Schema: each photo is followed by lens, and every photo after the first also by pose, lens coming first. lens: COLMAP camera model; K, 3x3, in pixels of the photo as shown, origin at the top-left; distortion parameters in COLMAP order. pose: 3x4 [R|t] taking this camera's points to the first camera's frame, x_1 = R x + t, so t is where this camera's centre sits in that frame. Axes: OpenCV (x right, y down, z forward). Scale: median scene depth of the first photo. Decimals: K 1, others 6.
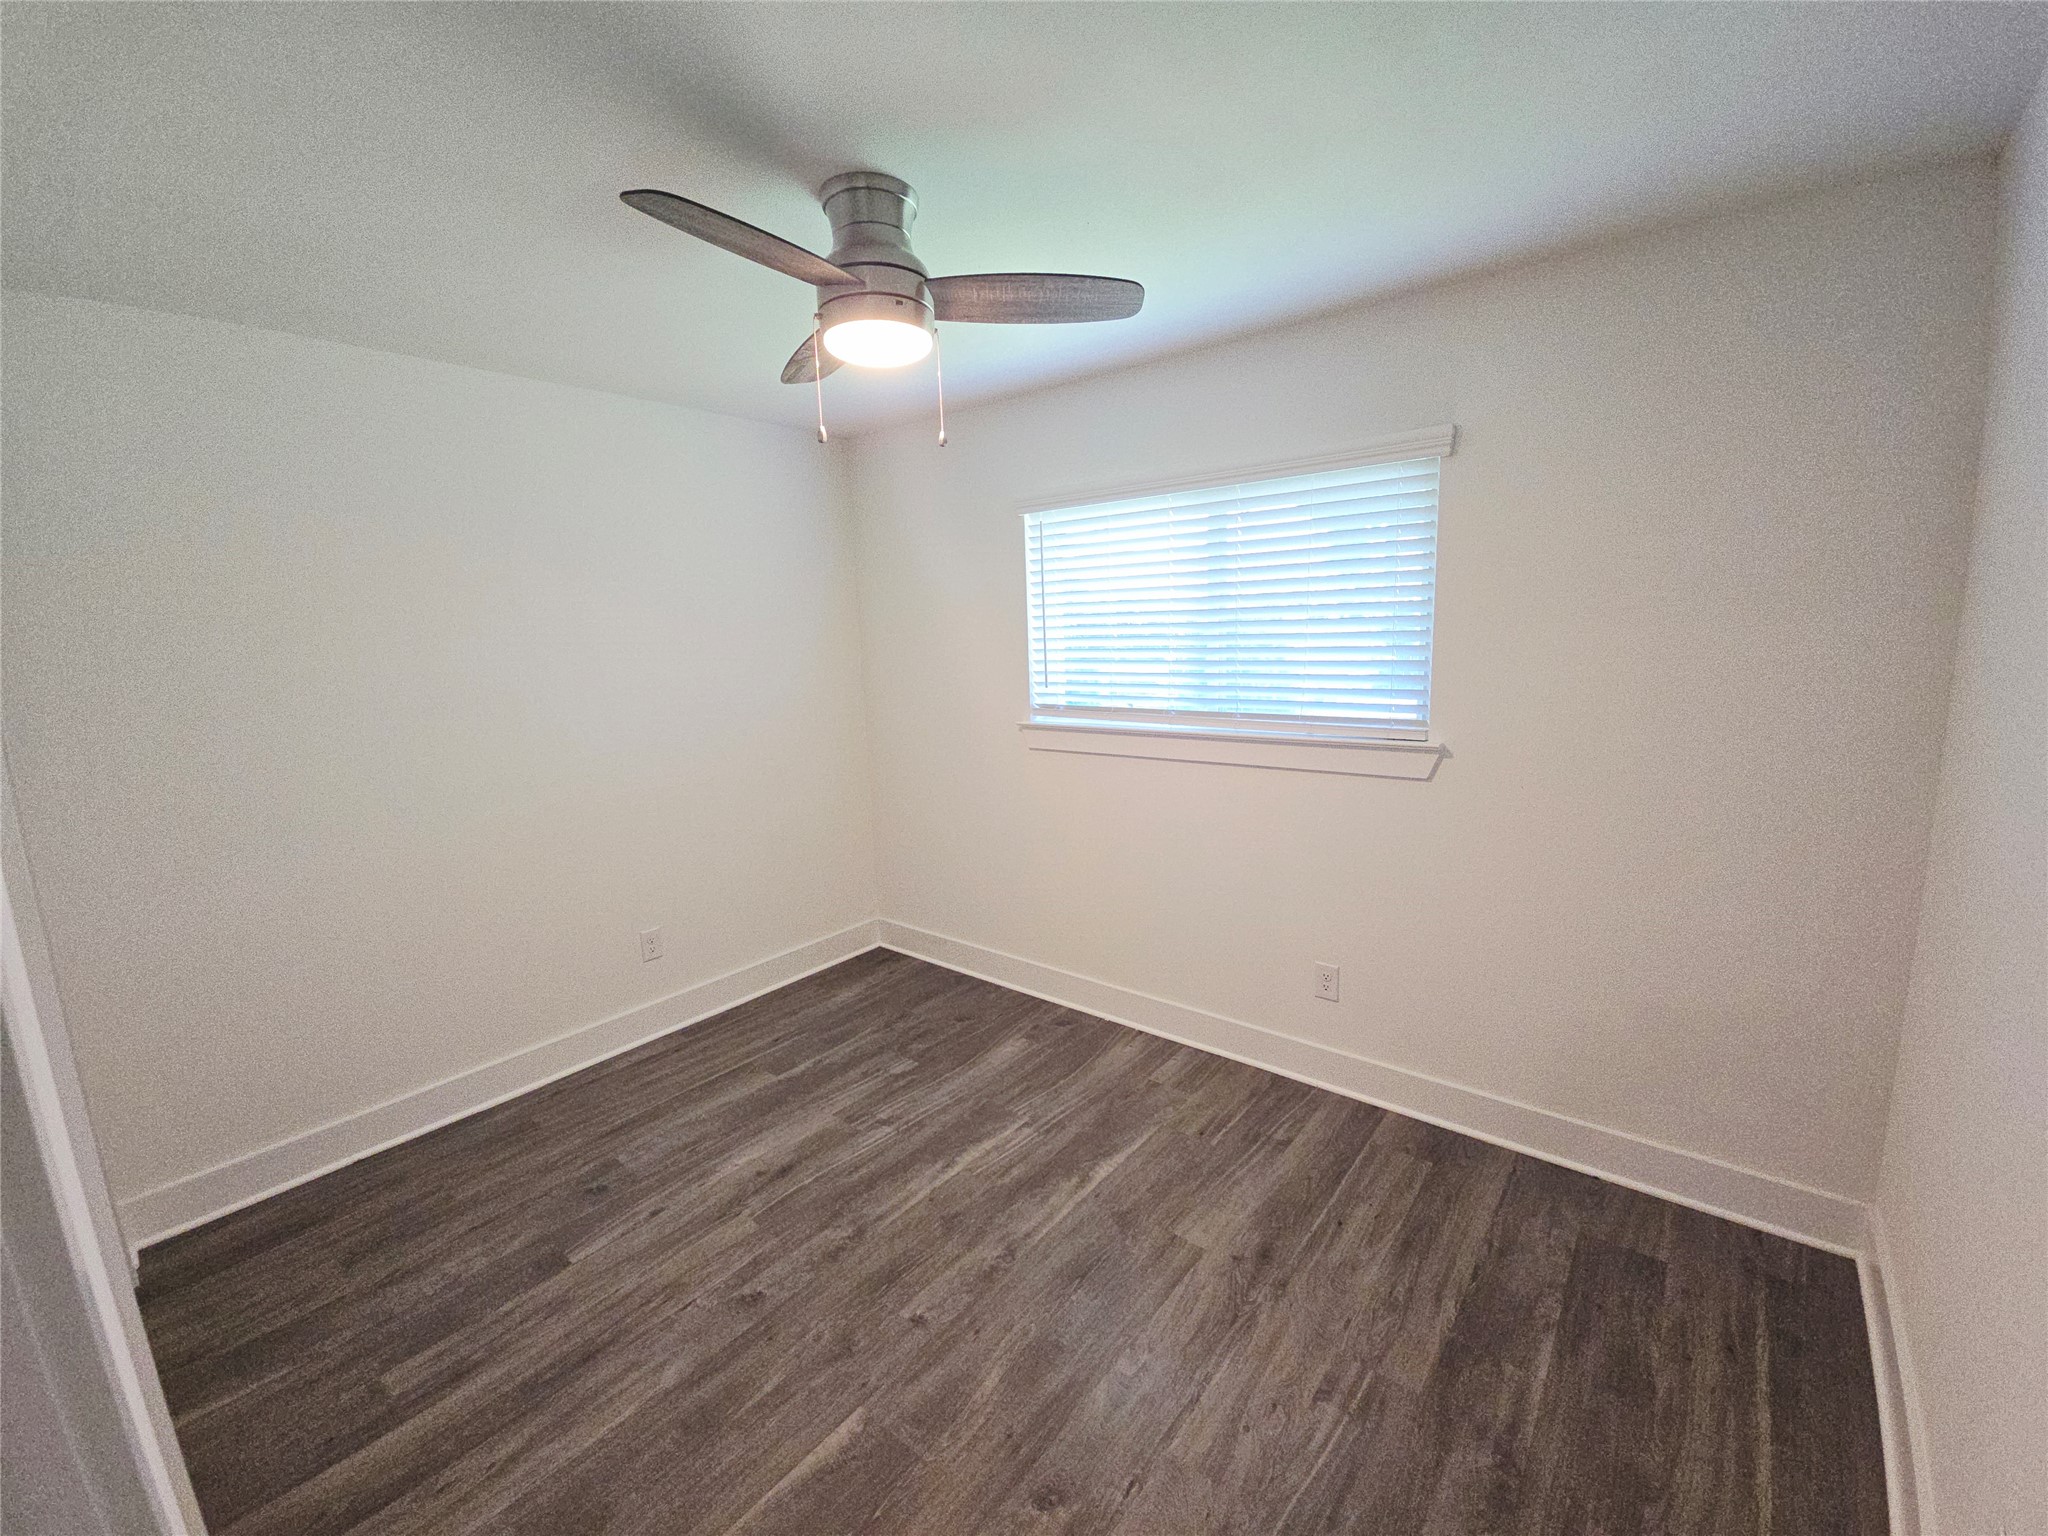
lens RADIAL K [[829.3, 0, 1032.8], [0, 829.3, 767.5], [0, 0, 1]] dist [0.002648, -0.000374]
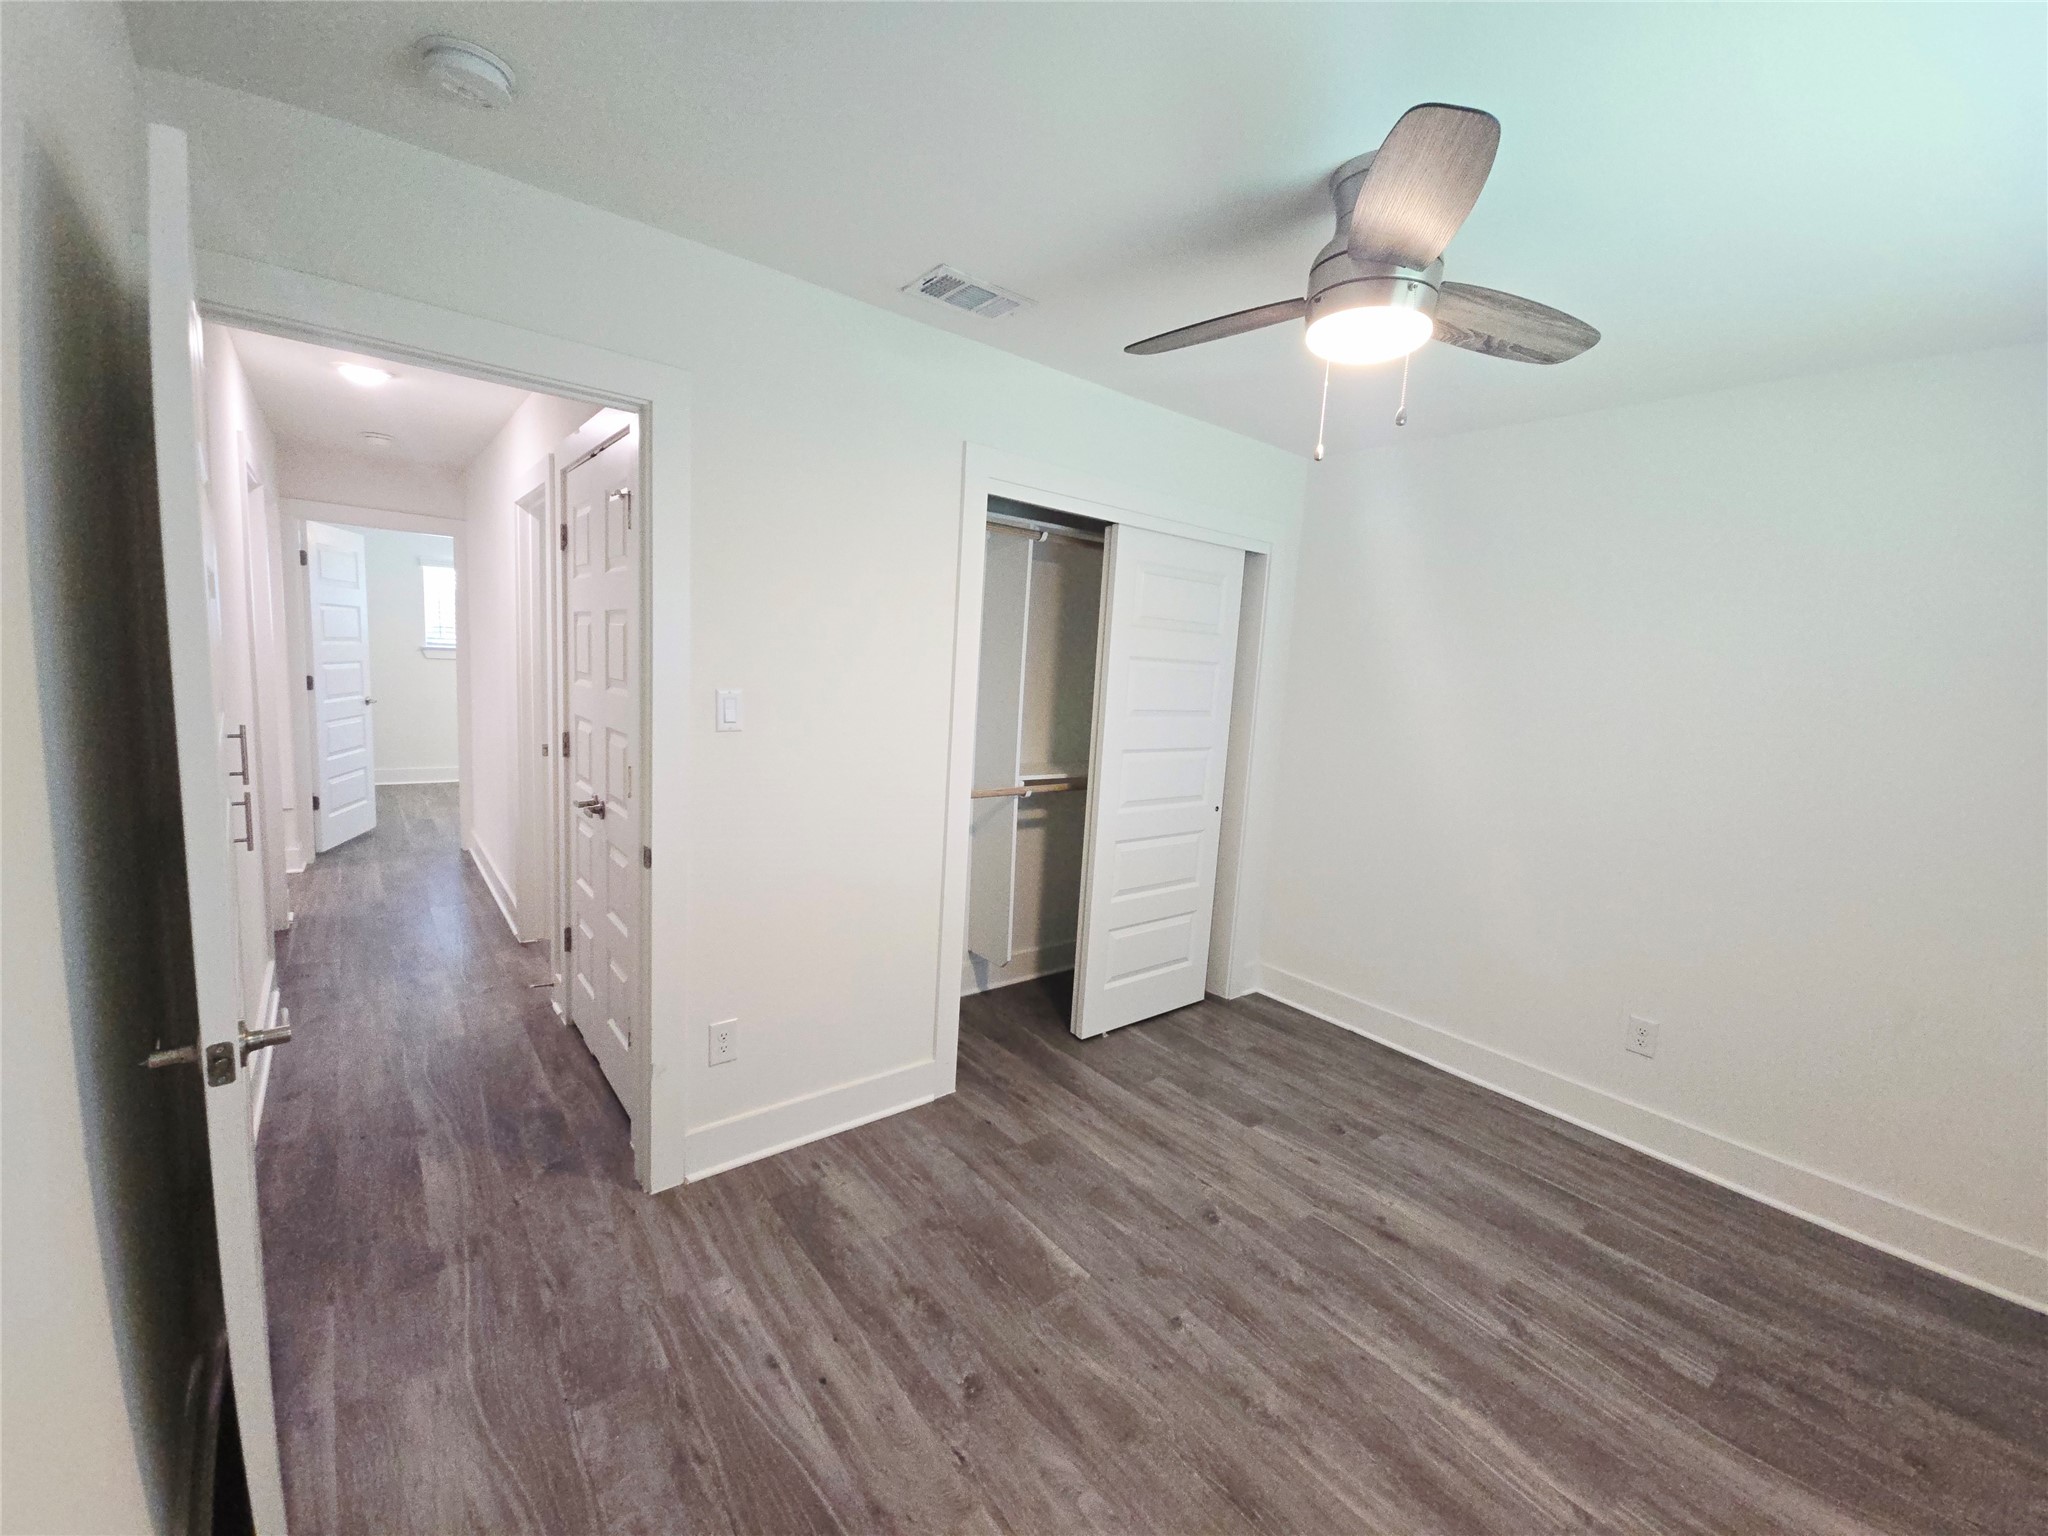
lens RADIAL K [[829.3, 0, 1032.8], [0, 829.3, 767.5], [0, 0, 1]] dist [0.002648, -0.000374]
pose [[-0.204893, 0.153162, -0.966727, 0.672064], [-0.215117, 0.956485, 0.197133, -0.124238], [0.954853, 0.248351, -0.163029, 0.723292]]
